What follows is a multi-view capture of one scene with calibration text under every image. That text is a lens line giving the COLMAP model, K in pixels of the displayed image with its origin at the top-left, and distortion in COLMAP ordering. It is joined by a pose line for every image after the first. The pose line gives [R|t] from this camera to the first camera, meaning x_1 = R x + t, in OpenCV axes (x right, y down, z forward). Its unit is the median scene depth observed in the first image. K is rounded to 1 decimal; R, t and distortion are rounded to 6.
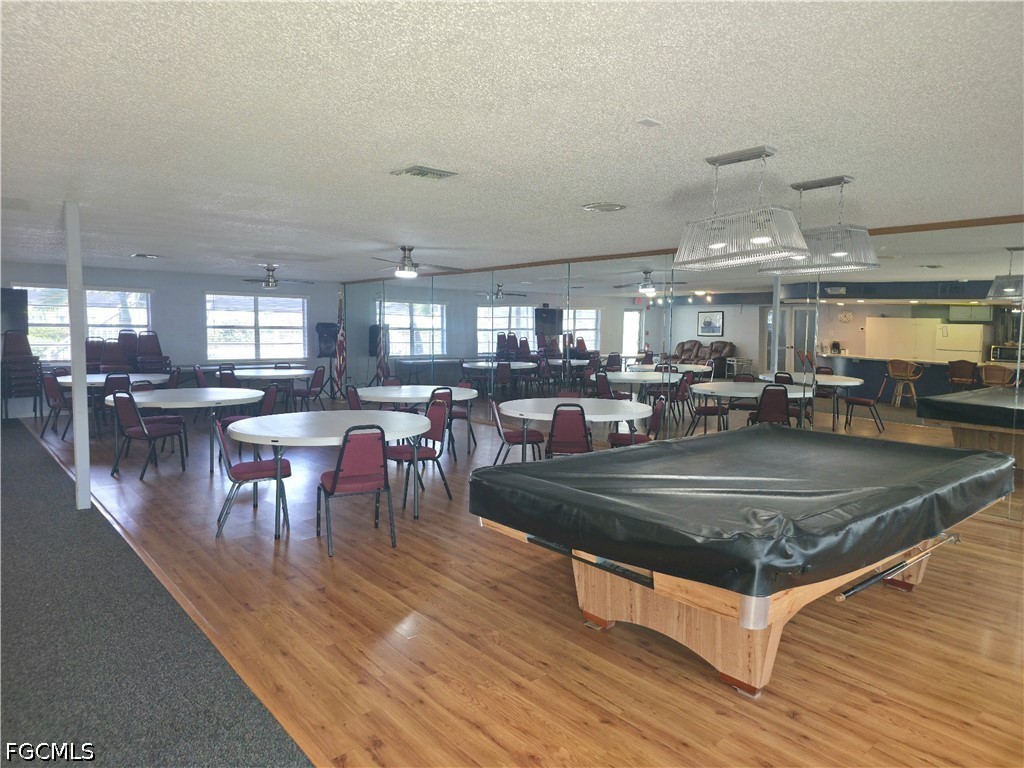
lens RADIAL K [[666.7, 0, 518.9], [0, 666.7, 382.3], [0, 0, 1]] dist [0.083195, -0.062224]
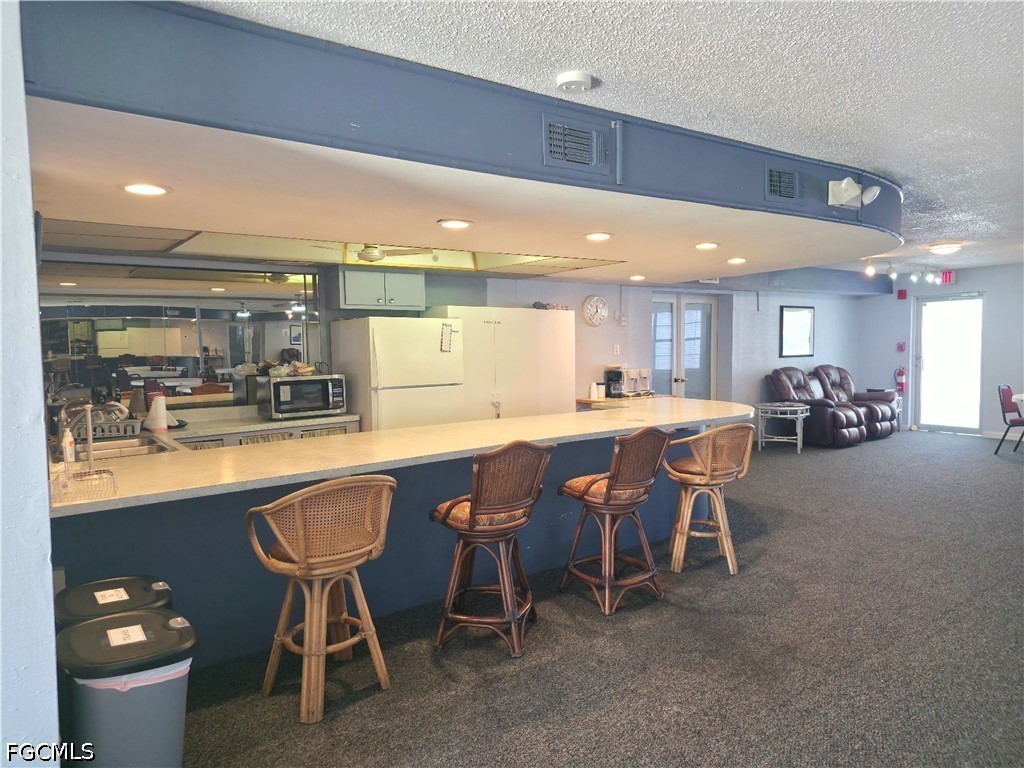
lens RADIAL K [[666.7, 0, 518.9], [0, 666.7, 382.3], [0, 0, 1]] dist [0.083195, -0.062224]
pose [[-0.102560, 0.061037, -0.992852, 0.890772], [-0.078504, 0.994506, 0.069248, -0.069960], [0.991624, 0.085045, -0.097205, 0.904259]]
